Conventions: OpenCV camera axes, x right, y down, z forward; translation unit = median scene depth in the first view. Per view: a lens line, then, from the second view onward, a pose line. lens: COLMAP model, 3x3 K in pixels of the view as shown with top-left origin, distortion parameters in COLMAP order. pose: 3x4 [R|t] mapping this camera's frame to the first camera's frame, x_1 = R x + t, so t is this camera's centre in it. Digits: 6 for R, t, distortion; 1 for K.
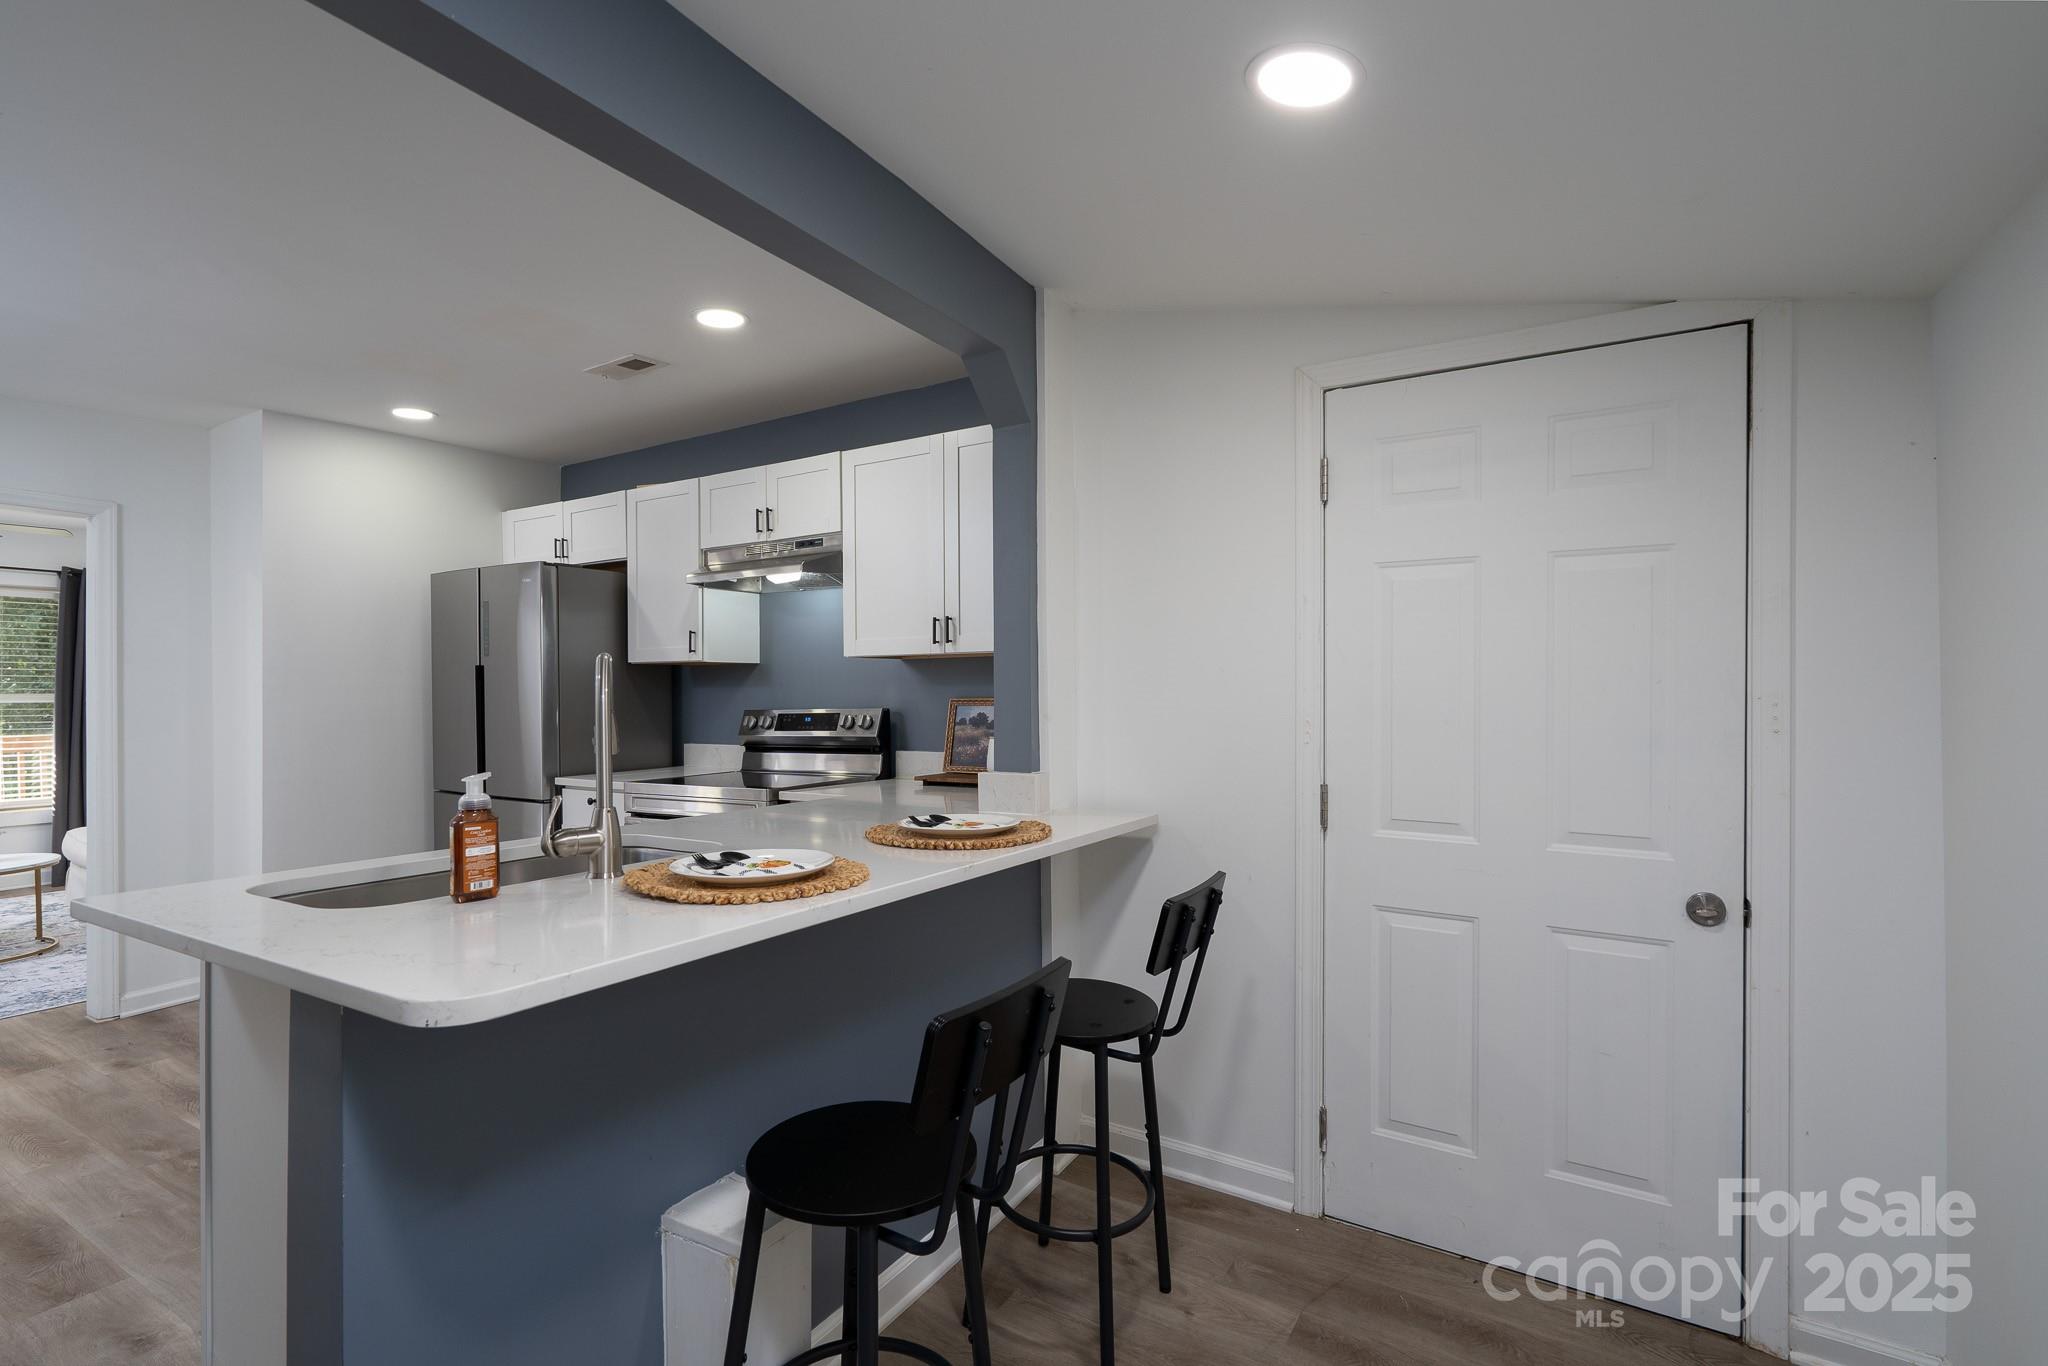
lens RADIAL K [[929.8, 0, 1029.4], [0, 929.8, 694.6], [0, 0, 1]] dist [-0.003782, 0.000183]
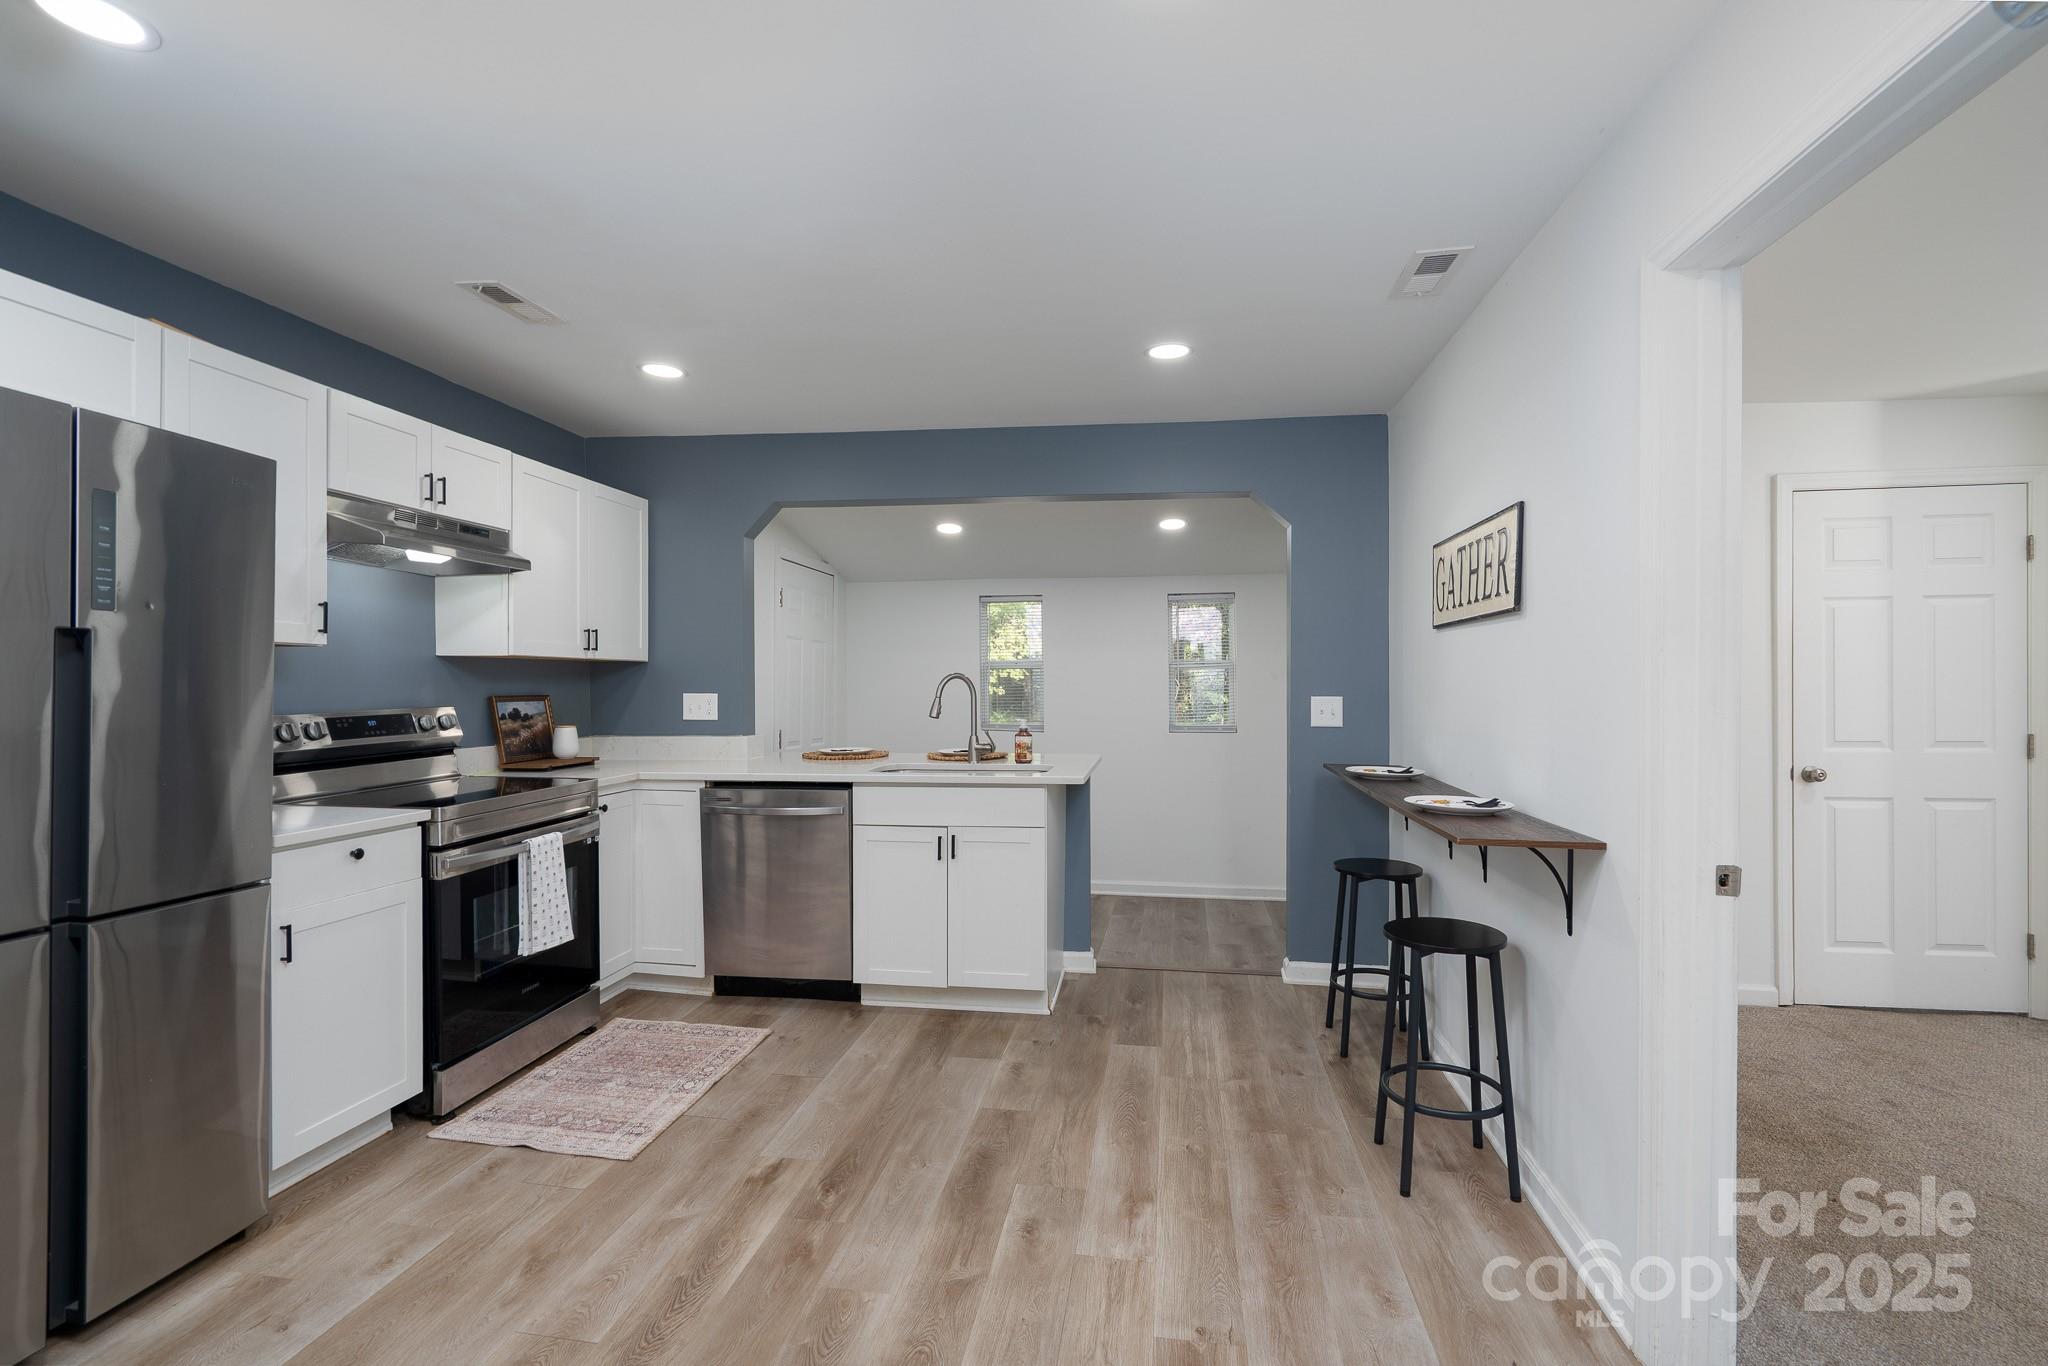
lens RADIAL K [[917.1, 0, 1045.9], [0, 917.1, 689.0], [0, 0, 1]] dist [0.001771, 0.000077]
pose [[-0.391030, 0.002611, 0.920374, -1.329154], [0.002596, 0.999995, -0.001734, -0.000061], [-0.920374, 0.001711, -0.391035, 0.841774]]
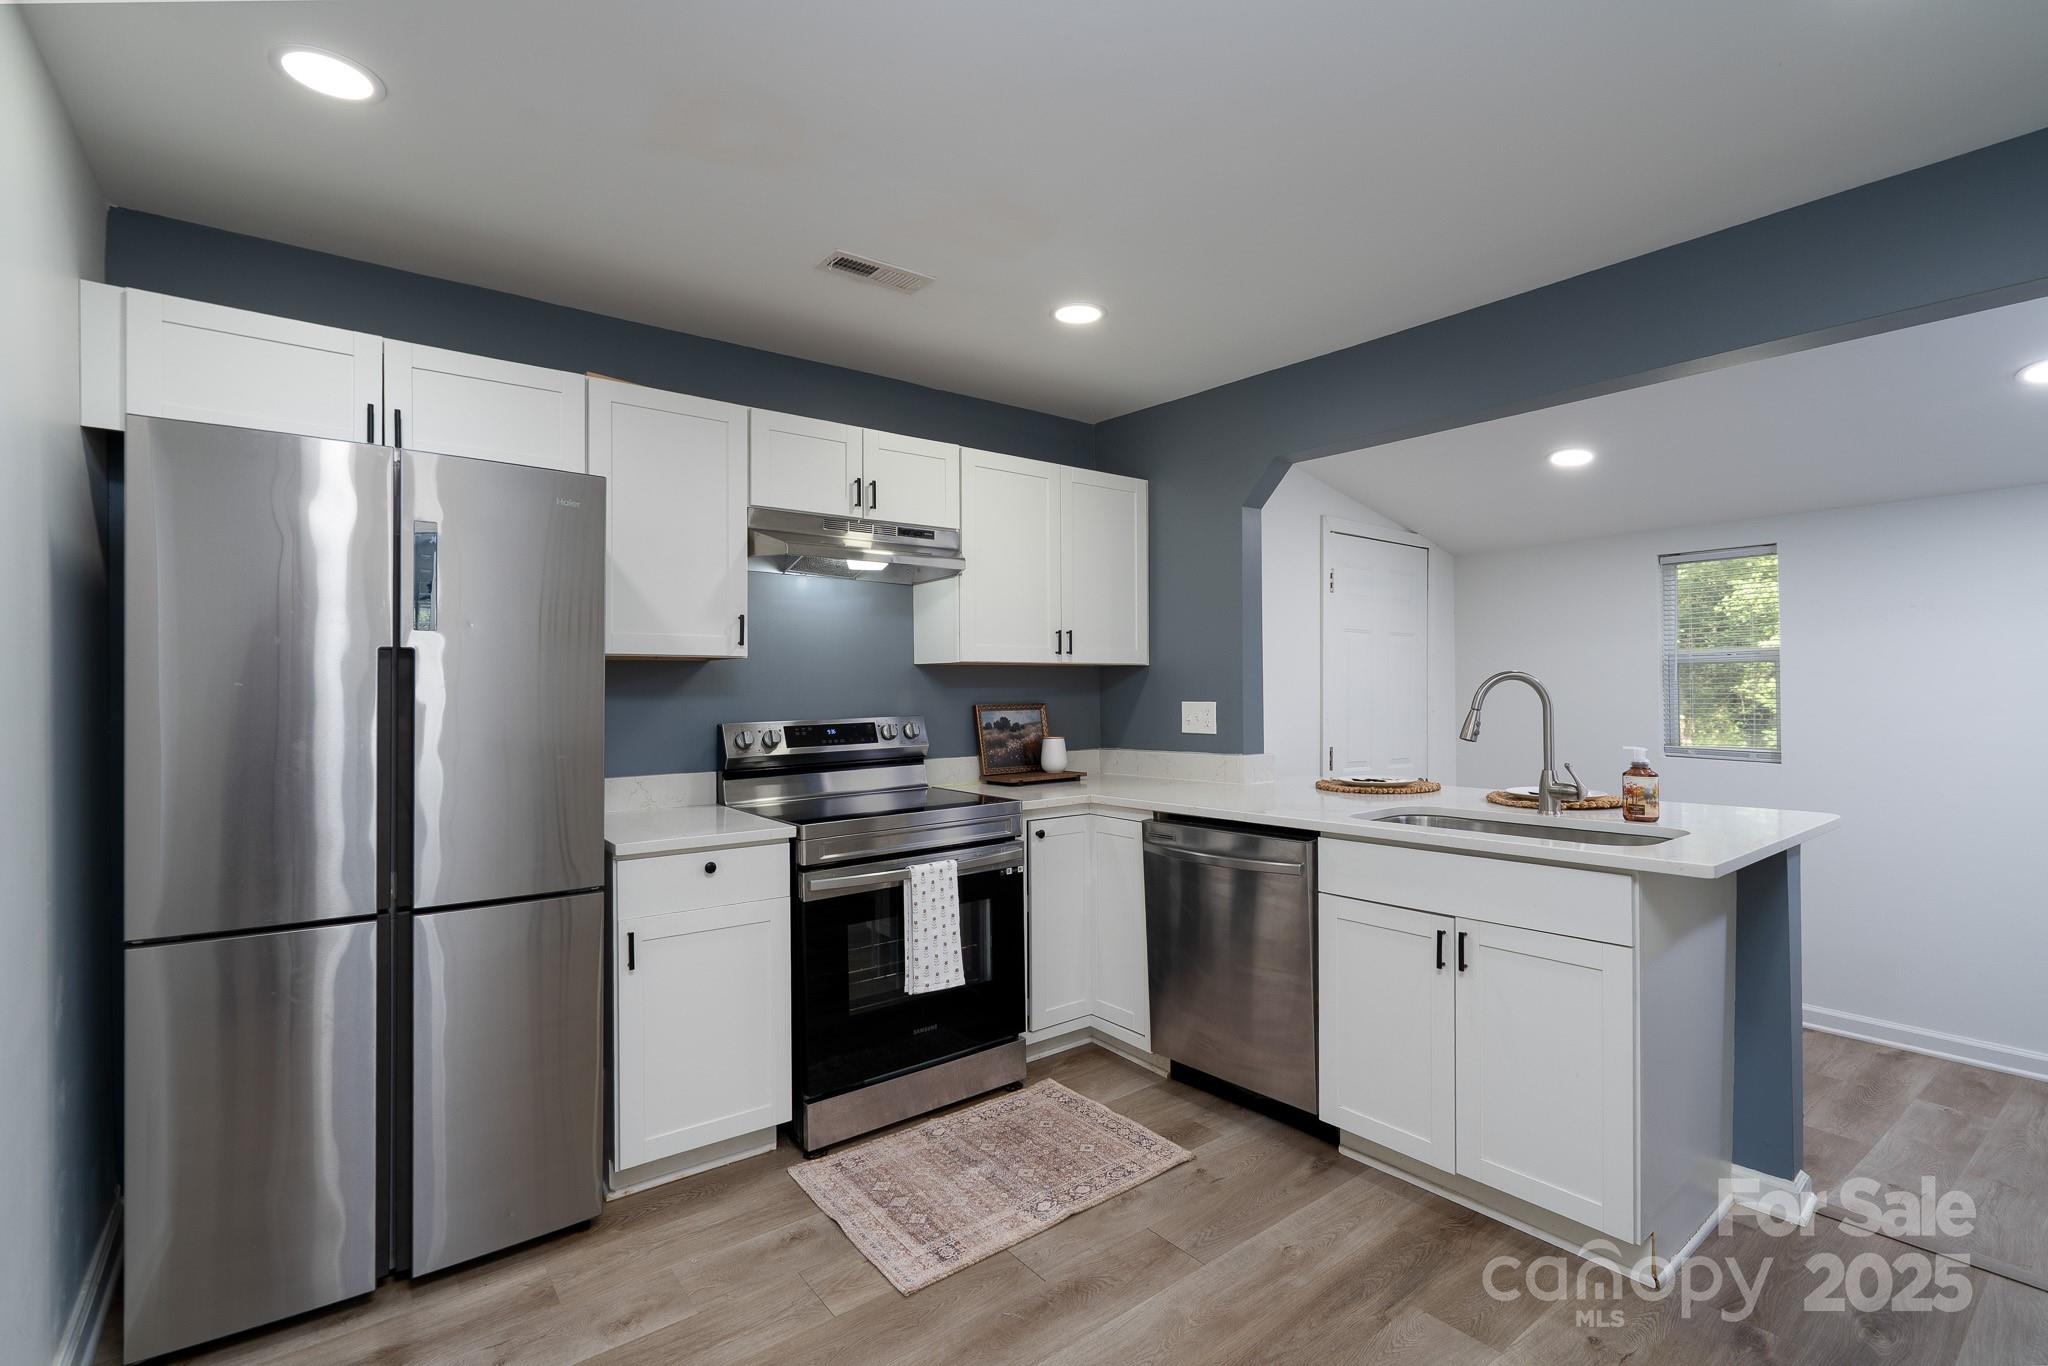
lens RADIAL K [[939.2, 0, 1026.1], [0, 939.2, 685.8], [0, 0, 1]] dist [-0.002888, 0.000193]
pose [[0.361612, 0.009221, 0.932283, -1.059950], [0.004998, 0.999918, -0.011829, -0.003939], [-0.932315, 0.008937, 0.361536, 0.579096]]
